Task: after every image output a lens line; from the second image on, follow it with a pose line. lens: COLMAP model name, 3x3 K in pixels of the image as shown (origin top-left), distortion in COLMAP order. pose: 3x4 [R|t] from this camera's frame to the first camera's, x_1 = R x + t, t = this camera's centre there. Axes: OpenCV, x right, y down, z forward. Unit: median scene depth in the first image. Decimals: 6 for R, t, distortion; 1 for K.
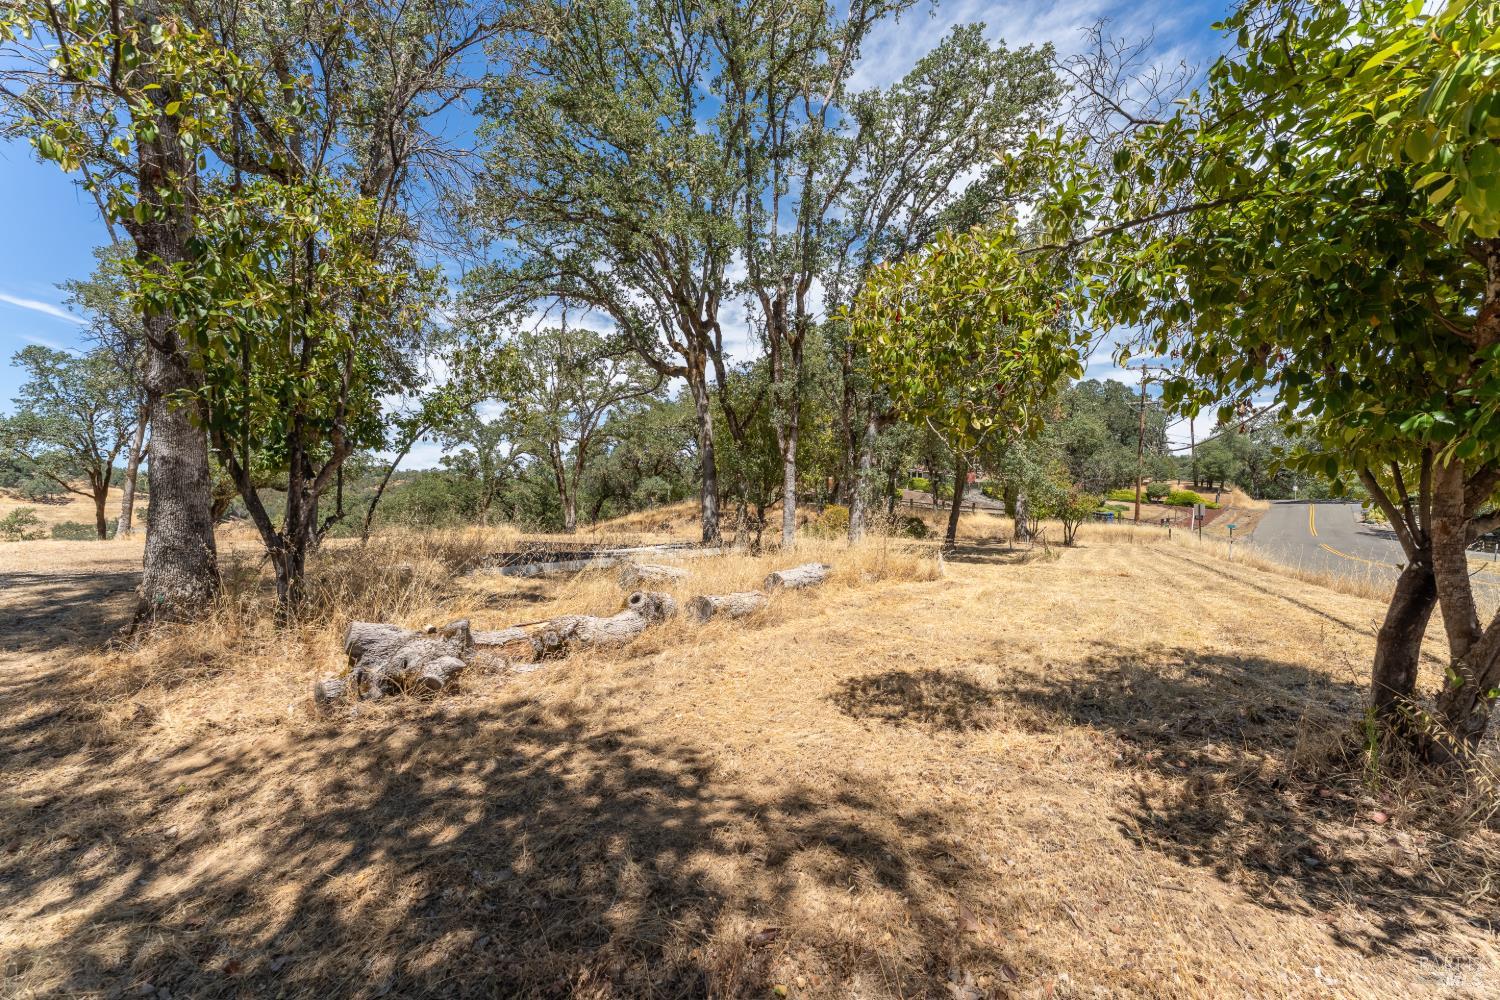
lens RADIAL K [[595.5, 0, 752.3], [0, 595.5, 503.0], [0, 0, 1]] dist [-0.002911, -0.000459]
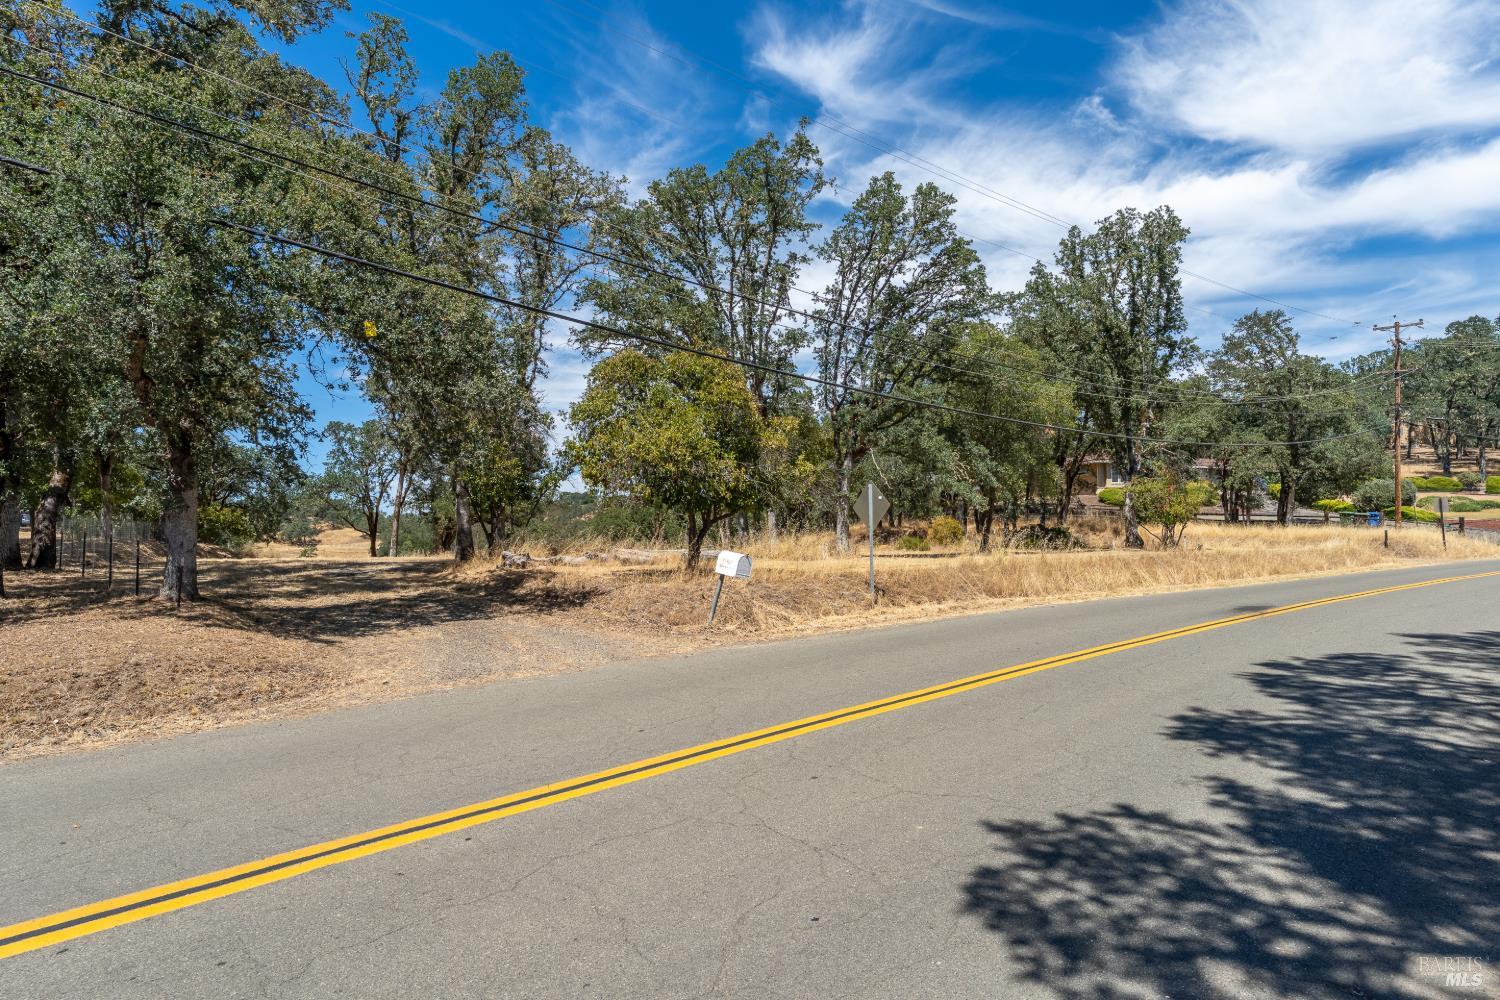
lens RADIAL K [[812.8, 0, 753.1], [0, 812.8, 495.2], [0, 0, 1]] dist [-0.002768, -0.000296]
pose [[0.935642, -0.049127, -0.349516, 0.296900], [0.036574, 0.998430, -0.042428, 0.010935], [0.351052, 0.026914, 0.935969, -0.372232]]
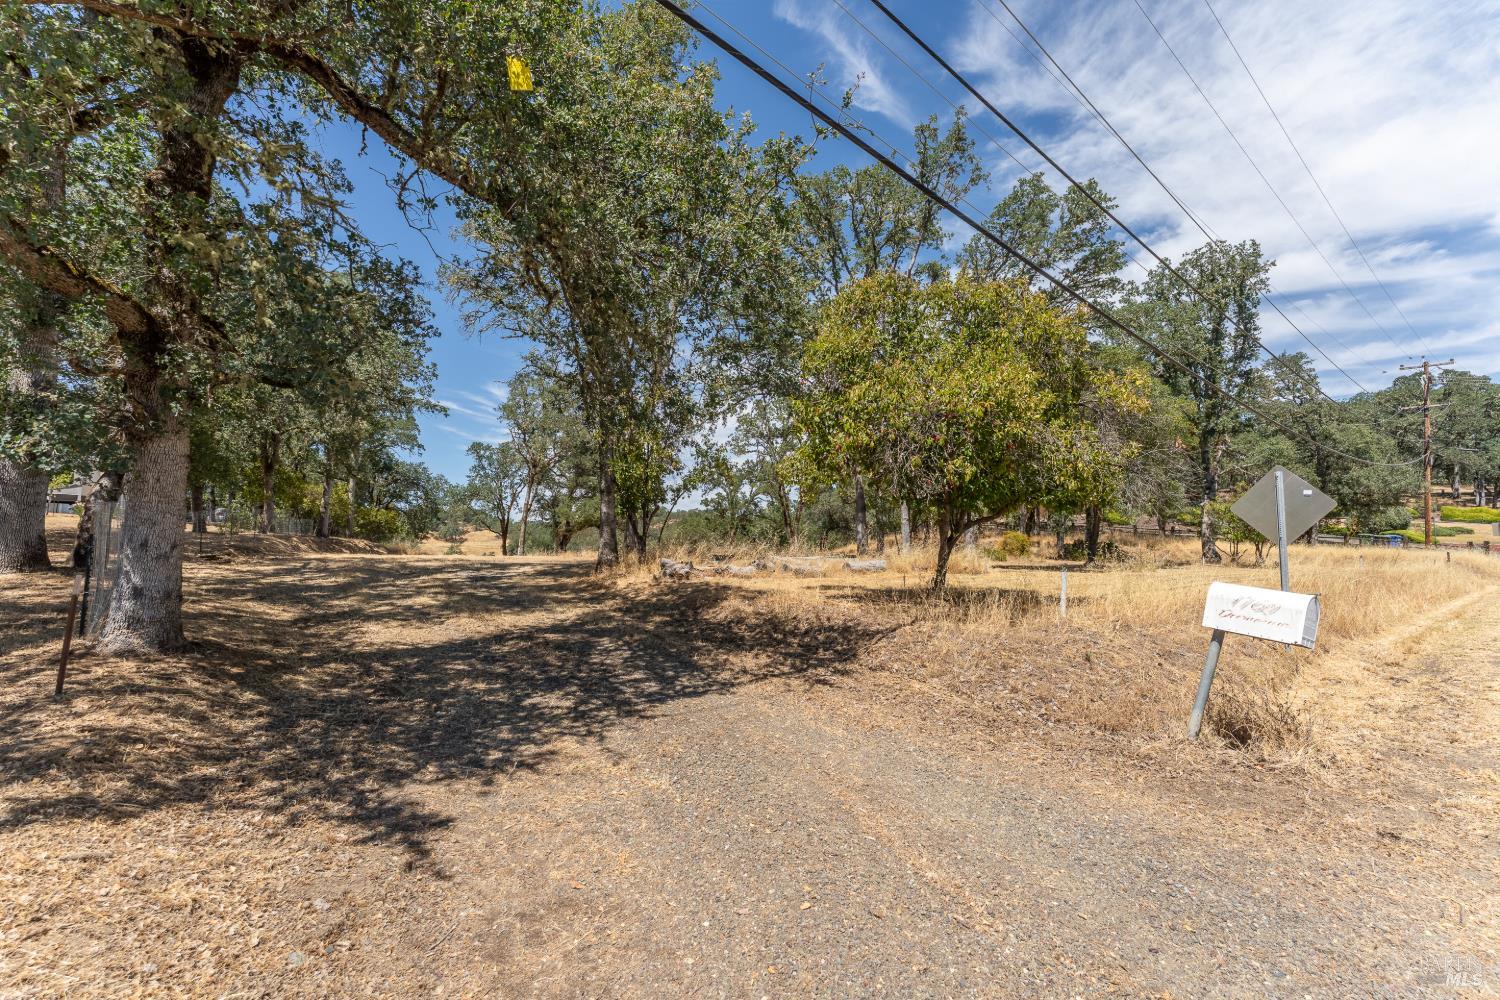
lens RADIAL K [[595.5, 0, 752.3], [0, 595.5, 503.0], [0, 0, 1]] dist [-0.002911, -0.000459]
pose [[0.920338, -0.036345, -0.389431, 0.117021], [0.014341, 0.998139, -0.059262, 0.008961], [0.390860, 0.048956, 0.919147, -0.198936]]
